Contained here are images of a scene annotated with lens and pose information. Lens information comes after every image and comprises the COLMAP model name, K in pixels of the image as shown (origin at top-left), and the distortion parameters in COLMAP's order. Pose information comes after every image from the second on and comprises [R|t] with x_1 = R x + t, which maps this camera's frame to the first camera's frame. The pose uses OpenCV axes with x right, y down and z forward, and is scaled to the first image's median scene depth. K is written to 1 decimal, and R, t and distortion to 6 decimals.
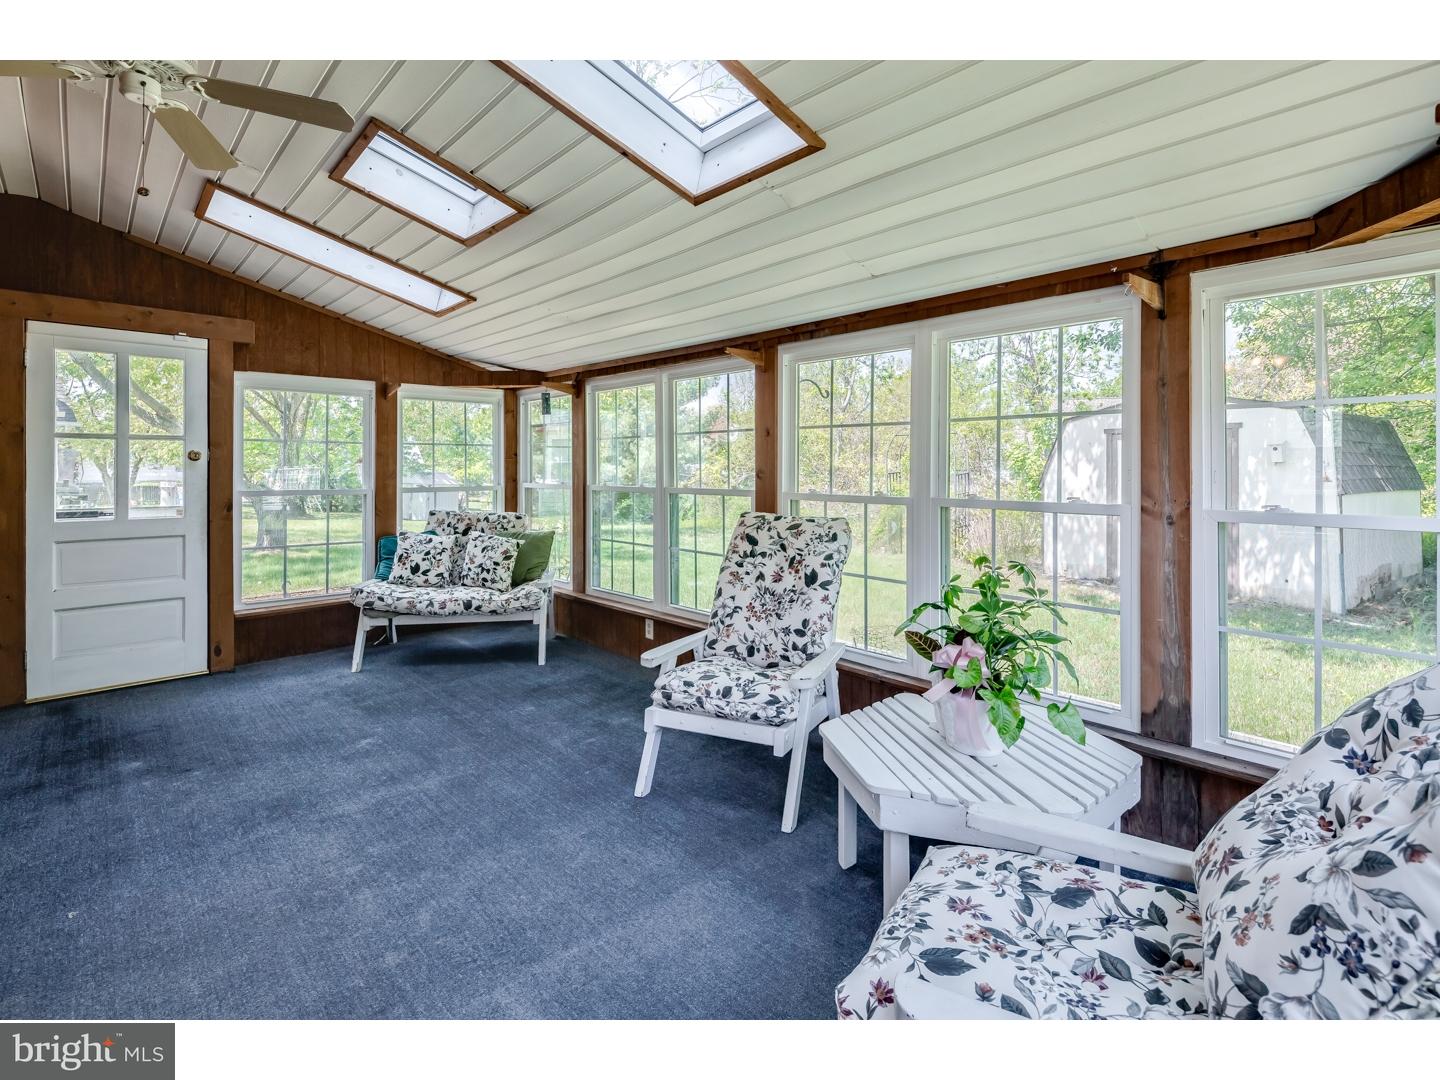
lens RADIAL K [[710.0, 0, 687.7], [0, 710.0, 466.2], [0, 0, 1]] dist [0.009843, -0.004057]
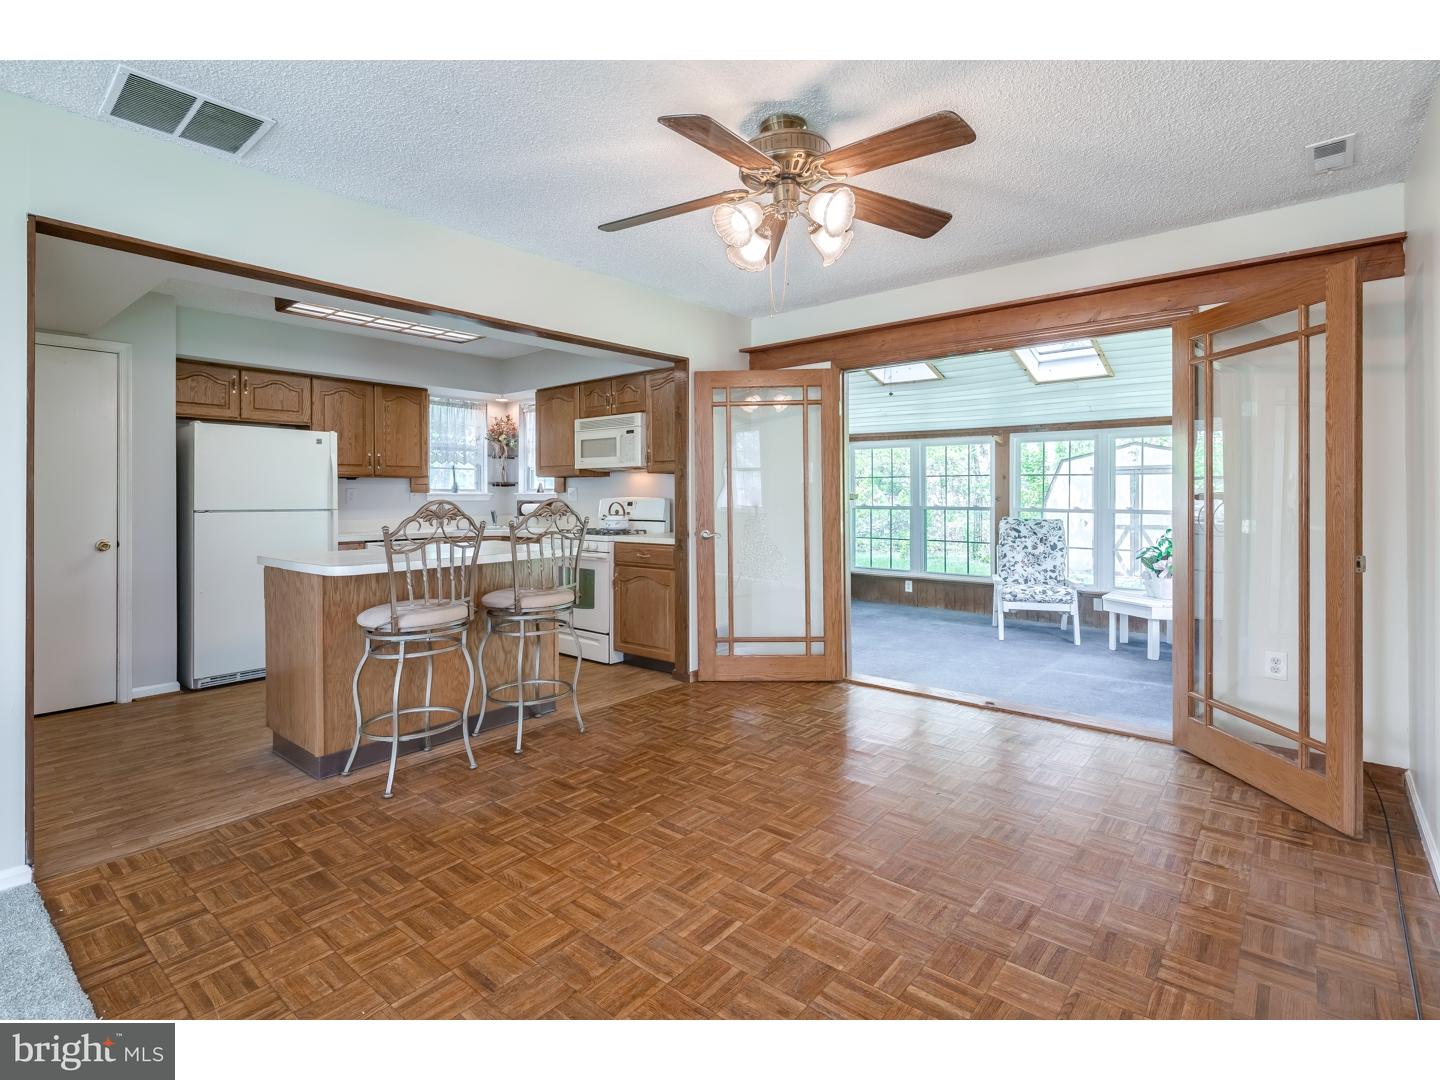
lens RADIAL K [[710.0, 0, 698.4], [0, 710.0, 493.4], [0, 0, 1]] dist [0.009843, -0.004057]
pose [[0.989879, 0.002682, 0.141888, -1.180966], [-0.003800, 0.999964, 0.007610, -0.017241], [-0.141862, -0.008072, 0.989853, -0.971253]]
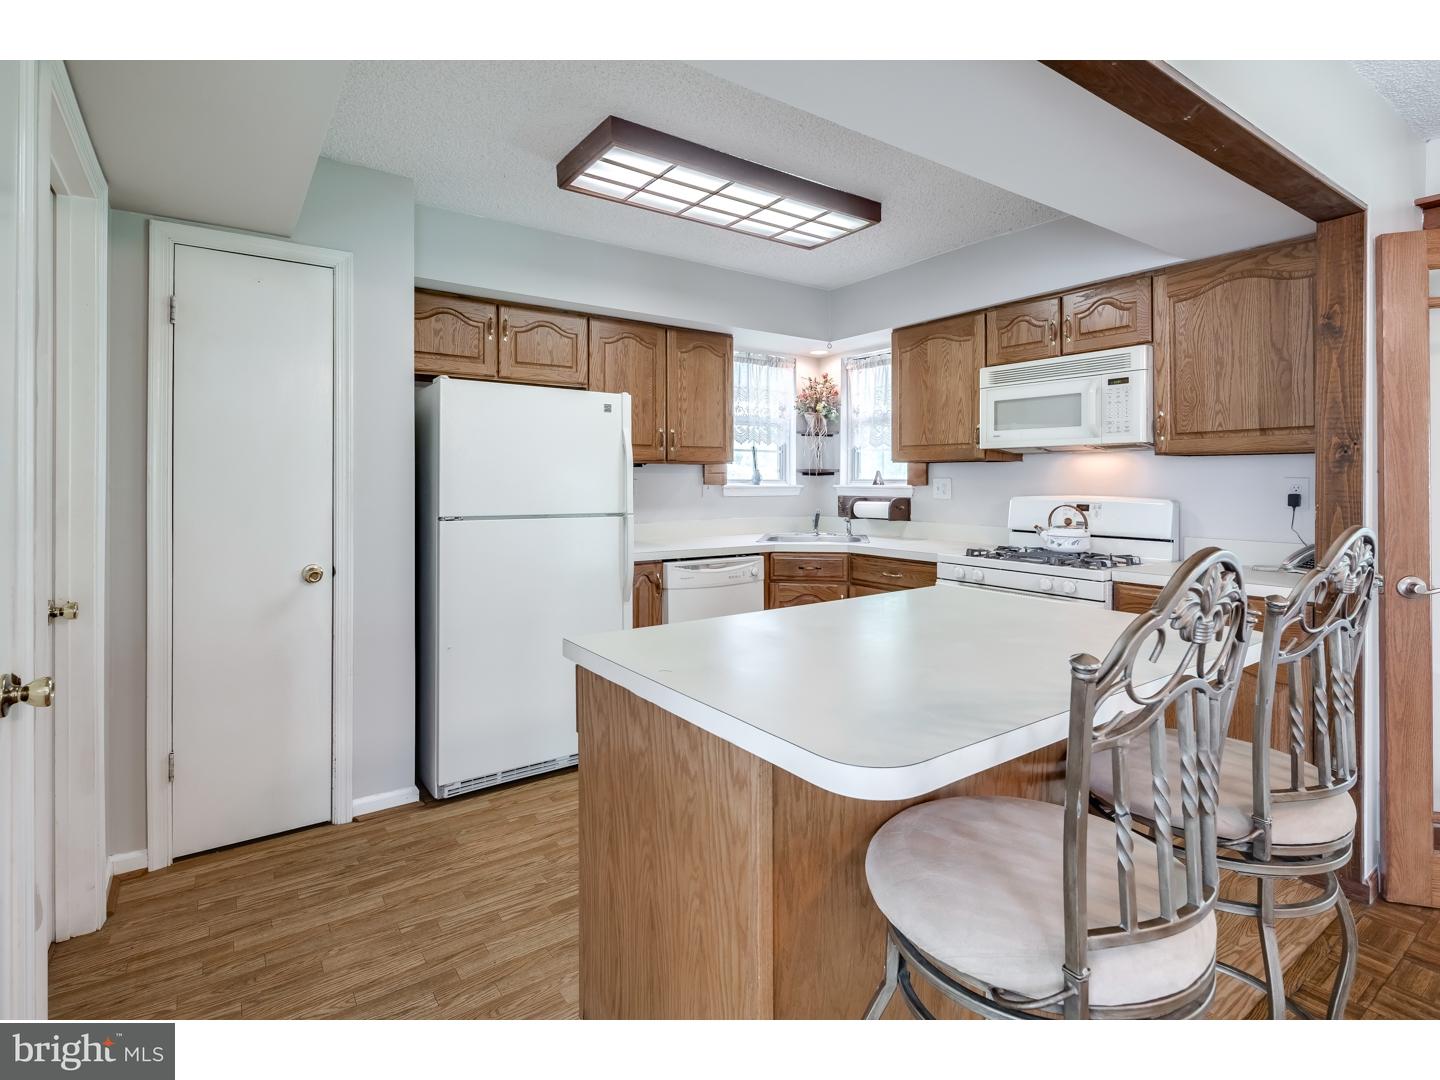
lens RADIAL K [[710.0, 0, 704.8], [0, 710.0, 479.4], [0, 0, 1]] dist [0.009843, -0.004057]
pose [[0.994149, 0.006144, -0.107846, -1.552224], [-0.004892, 0.999918, 0.011874, -0.028989], [0.107910, -0.011277, 0.994097, -0.262530]]
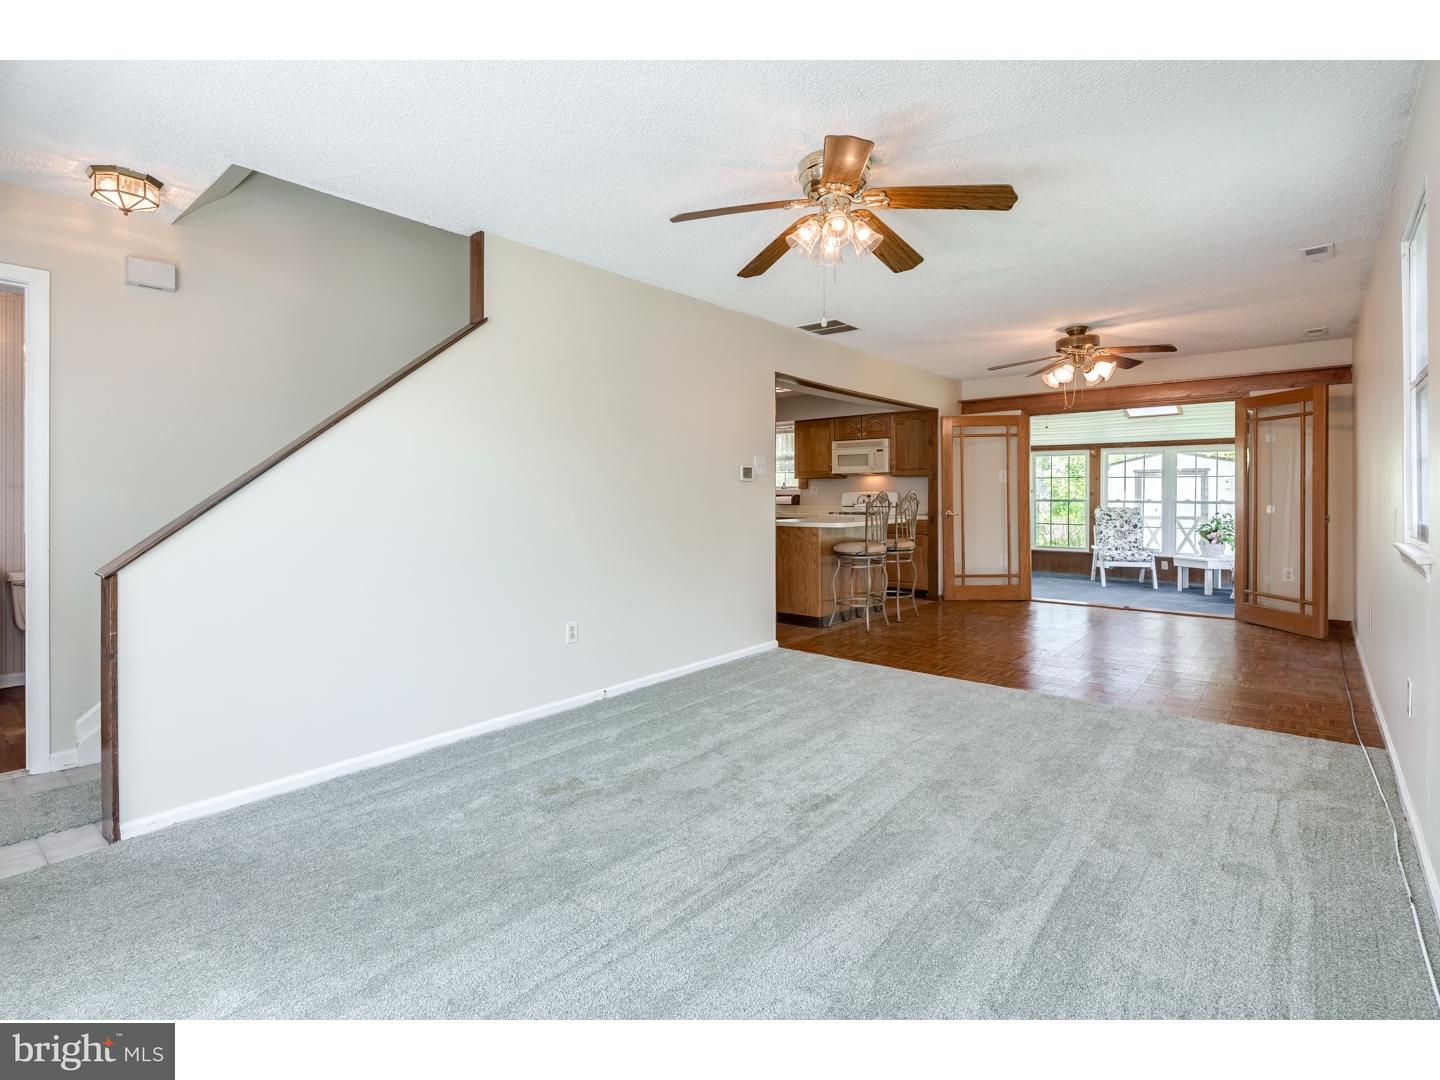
lens RADIAL K [[710.0, 0, 704.9], [0, 710.0, 495.4], [0, 0, 1]] dist [0.009843, -0.004057]
pose [[0.989332, 0.002411, 0.145657, -2.164627], [-0.004174, 0.999922, 0.011798, -0.010177], [-0.145617, -0.012280, 0.989265, -1.850512]]
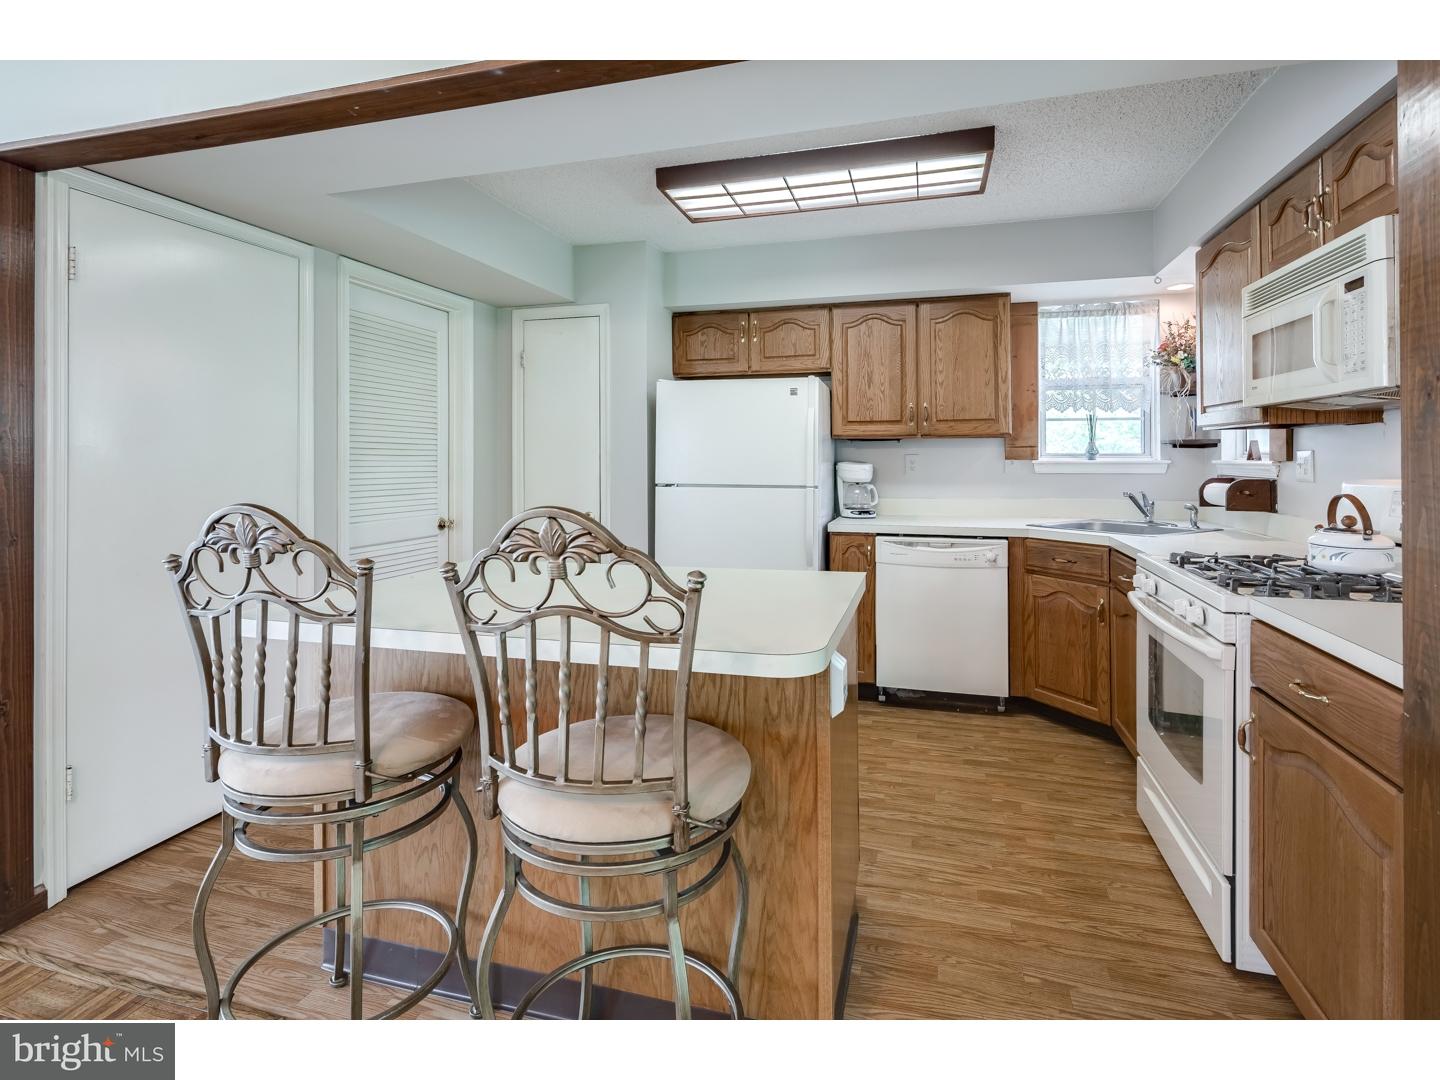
lens RADIAL K [[710.0, 0, 718.6], [0, 710.0, 450.6], [0, 0, 1]] dist [0.009843, -0.004057]
pose [[0.544708, -0.004825, -0.838612, -0.898976], [0.011680, 0.999930, 0.001833, -0.026950], [0.838544, -0.010793, 0.544726, 0.015454]]
